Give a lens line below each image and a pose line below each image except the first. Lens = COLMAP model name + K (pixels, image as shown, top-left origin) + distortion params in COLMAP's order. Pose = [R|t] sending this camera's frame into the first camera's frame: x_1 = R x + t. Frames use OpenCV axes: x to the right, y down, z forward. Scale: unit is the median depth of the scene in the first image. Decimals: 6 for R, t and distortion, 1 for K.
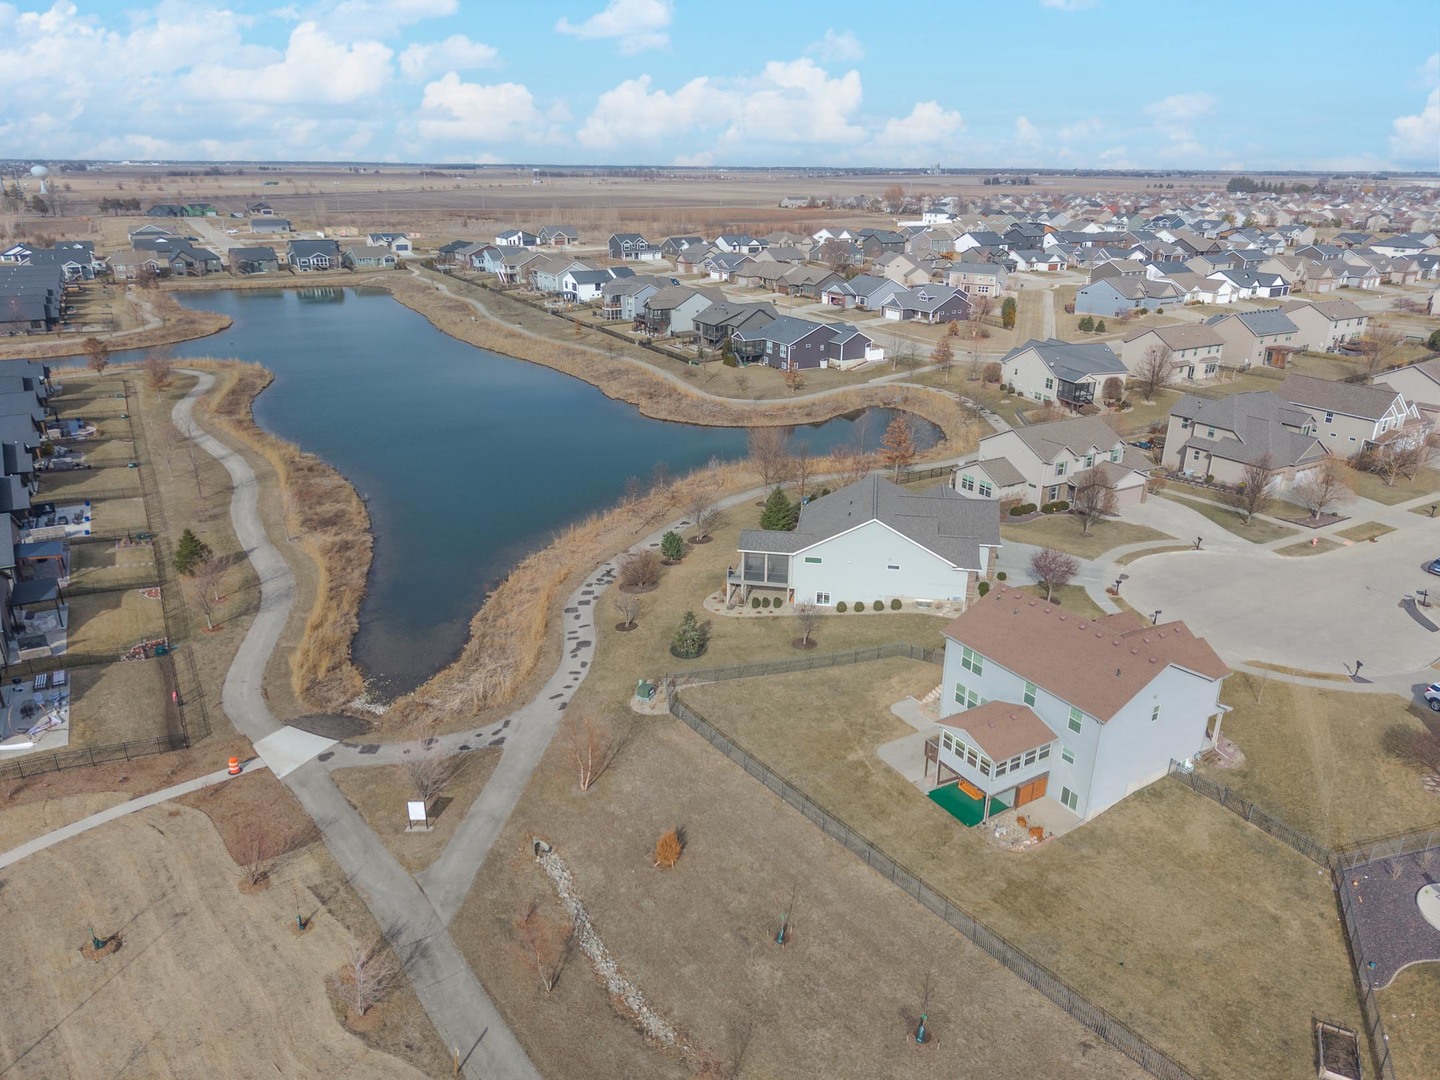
lens RADIAL K [[976.6, 0, 720.0], [0, 976.6, 540.0], [0, 0, 1]] dist [0.044069, -0.047210]
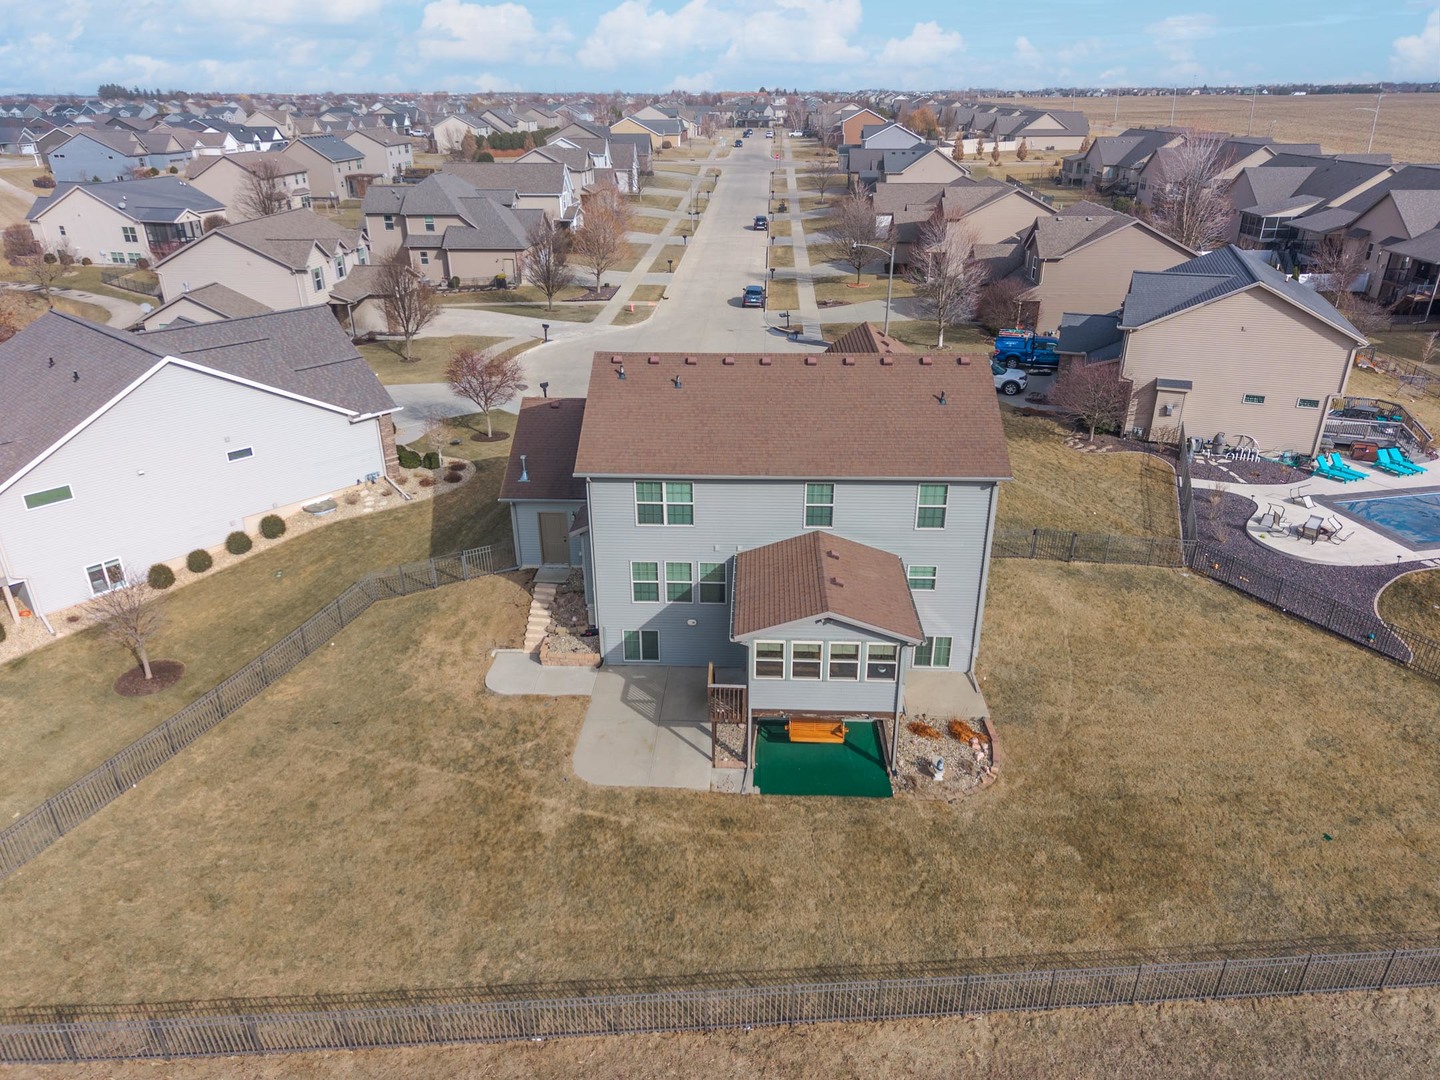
lens RADIAL K [[988.0, 0, 720.0], [0, 988.0, 540.0], [0, 0, 1]] dist [0.003173, 0.002921]
pose [[0.549577, -0.356432, 0.755594, -0.083142], [0.308347, 0.927106, 0.213064, 0.040926], [-0.776458, 0.115890, 0.619421, 0.595734]]
